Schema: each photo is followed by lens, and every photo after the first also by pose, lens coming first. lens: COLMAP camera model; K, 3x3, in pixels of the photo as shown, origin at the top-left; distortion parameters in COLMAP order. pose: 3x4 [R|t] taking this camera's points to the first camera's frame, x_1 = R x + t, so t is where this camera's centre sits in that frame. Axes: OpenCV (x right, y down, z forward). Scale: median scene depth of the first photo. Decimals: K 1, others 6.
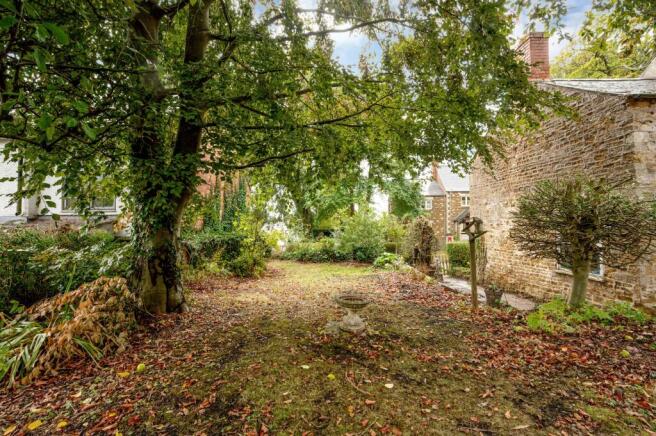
lens RADIAL K [[304.5, 0, 328.0], [0, 304.5, 218.3], [0, 0, 1]] dist [-0.000277, -0.000270]
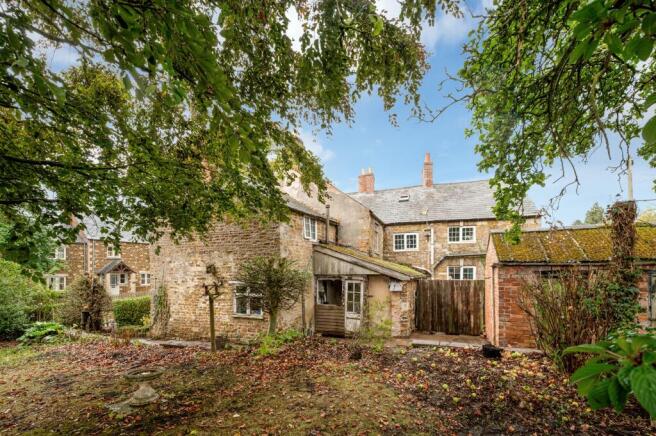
lens RADIAL K [[387.0, 0, 328.1], [0, 387.0, 220.4], [0, 0, 1]] dist [-0.040603, -0.001092]
pose [[0.357030, 0.093006, 0.929451, -0.586681], [-0.011247, 0.995387, -0.095283, -0.074212], [-0.934025, 0.023566, 0.356429, -0.011292]]
